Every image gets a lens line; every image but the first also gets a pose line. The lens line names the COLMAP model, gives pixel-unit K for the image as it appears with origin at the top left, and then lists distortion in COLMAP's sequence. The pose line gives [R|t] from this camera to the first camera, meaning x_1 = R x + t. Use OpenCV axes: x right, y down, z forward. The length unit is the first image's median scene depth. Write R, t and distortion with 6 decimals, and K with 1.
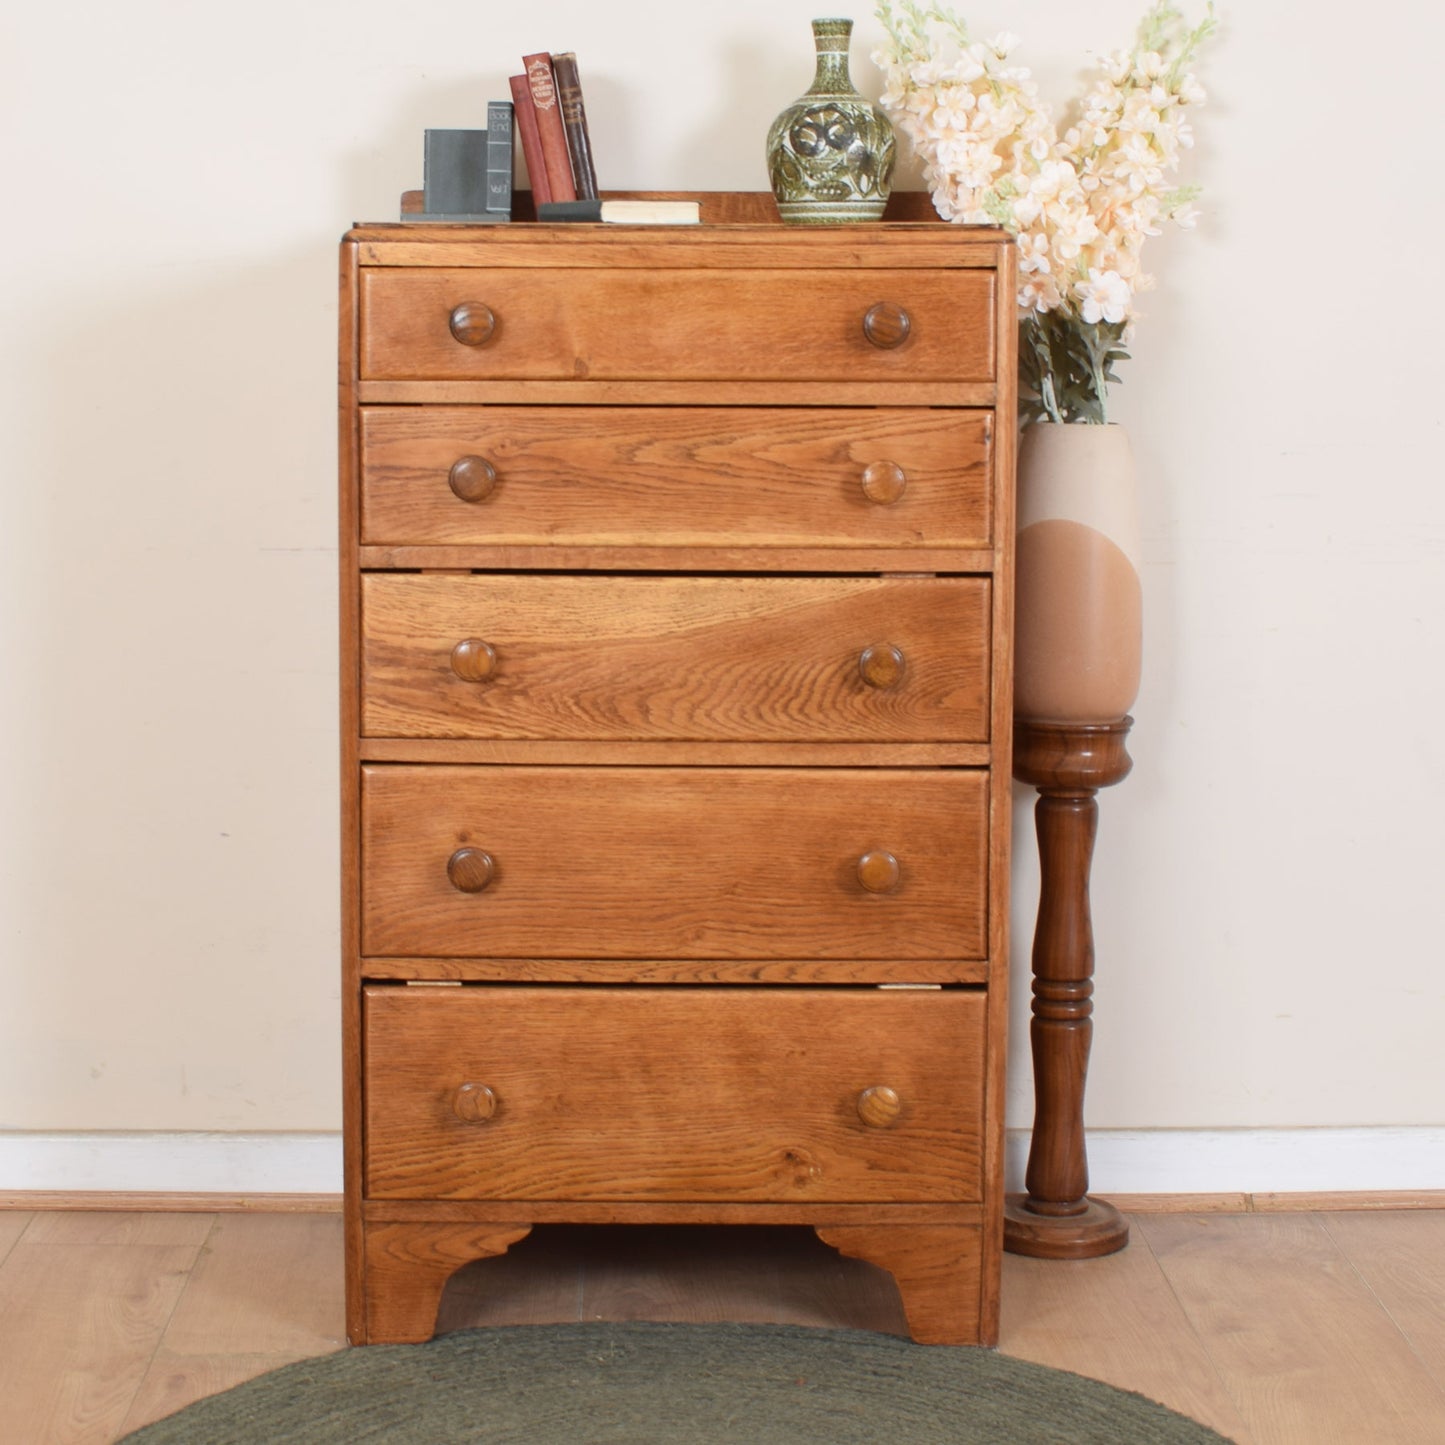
lens RADIAL K [[3048.6, 0, 678.2], [0, 3048.6, 598.3], [0, 0, 1]] dist [-0.059147, -0.212587]
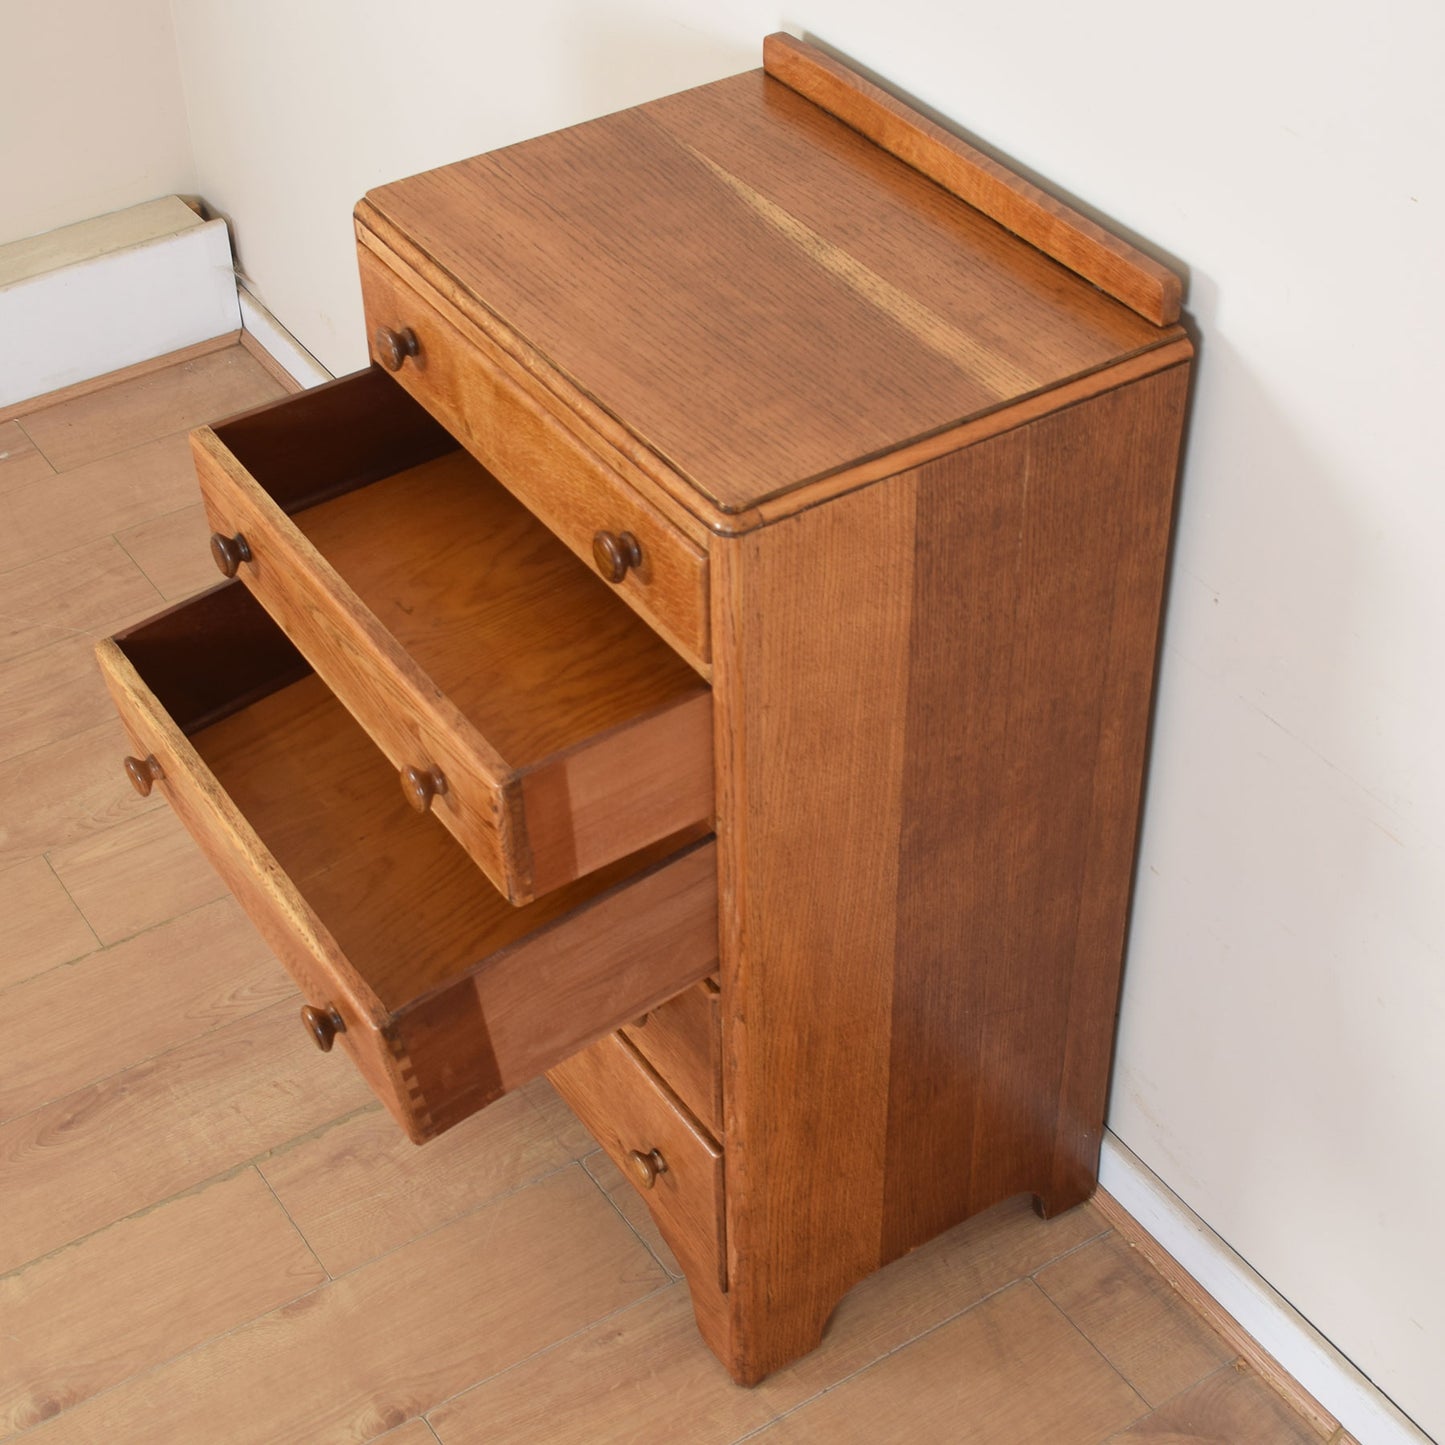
lens RADIAL K [[2508.1, 0, 716.6], [0, 2508.1, 704.2], [0, 0, 1]] dist [-0.043429, -0.103588]
pose [[0.523104, 0.527236, -0.669615, 0.569559], [-0.059093, 0.806232, 0.588641, -0.466083], [0.850218, -0.268351, 0.452899, 0.679932]]
